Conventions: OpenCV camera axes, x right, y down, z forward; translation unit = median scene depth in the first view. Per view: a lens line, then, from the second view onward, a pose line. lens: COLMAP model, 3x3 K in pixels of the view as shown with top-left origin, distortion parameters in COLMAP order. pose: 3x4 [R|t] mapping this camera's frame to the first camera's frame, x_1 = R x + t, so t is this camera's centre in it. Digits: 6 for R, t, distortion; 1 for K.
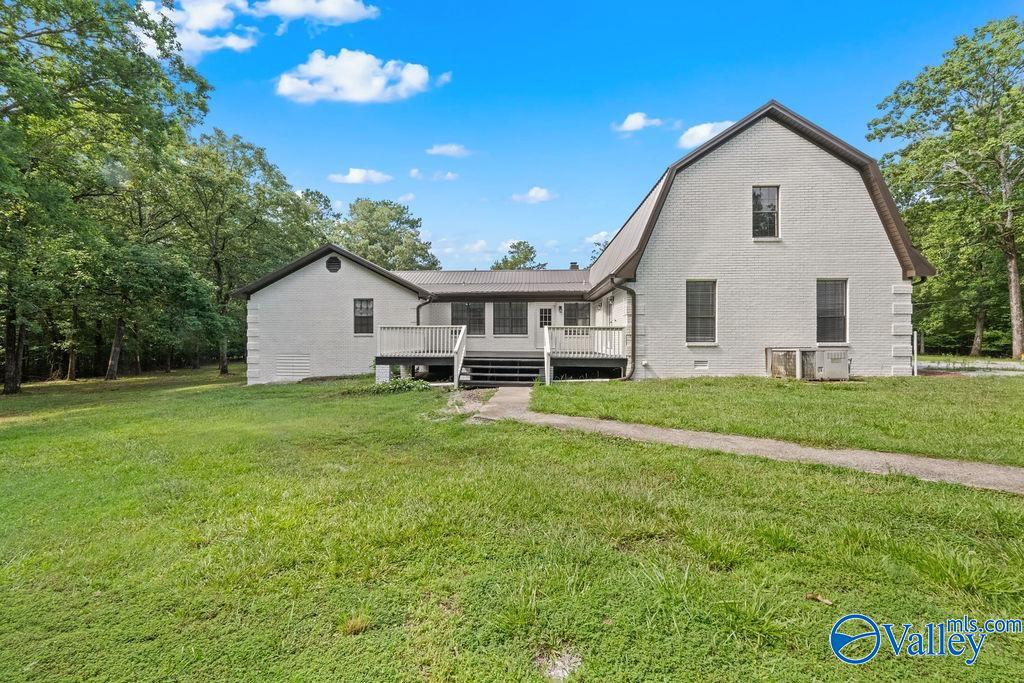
lens RADIAL K [[401.8, 0, 512.4], [0, 401.8, 341.4], [0, 0, 1]] dist [-0.003175, 0.000252]
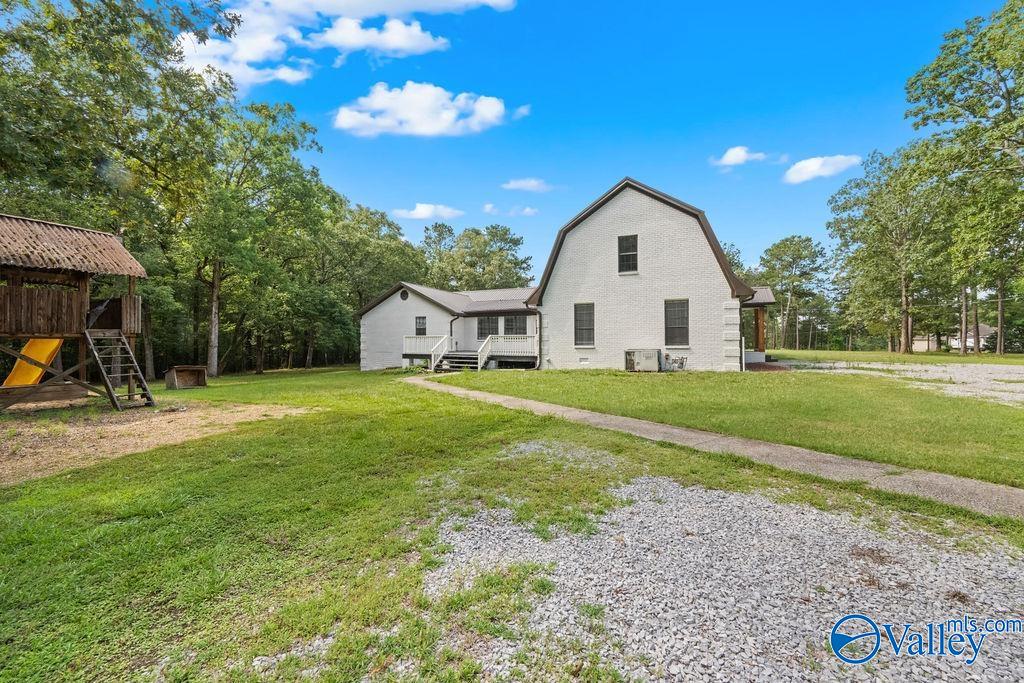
lens RADIAL K [[401.8, 0, 511.6], [0, 401.8, 342.4], [0, 0, 1]] dist [-0.003175, 0.000252]
pose [[0.936456, -0.002957, -0.350774, 0.728319], [0.003192, 0.999995, 0.000092, -0.009609], [0.350771, -0.001206, 0.936460, -0.471303]]
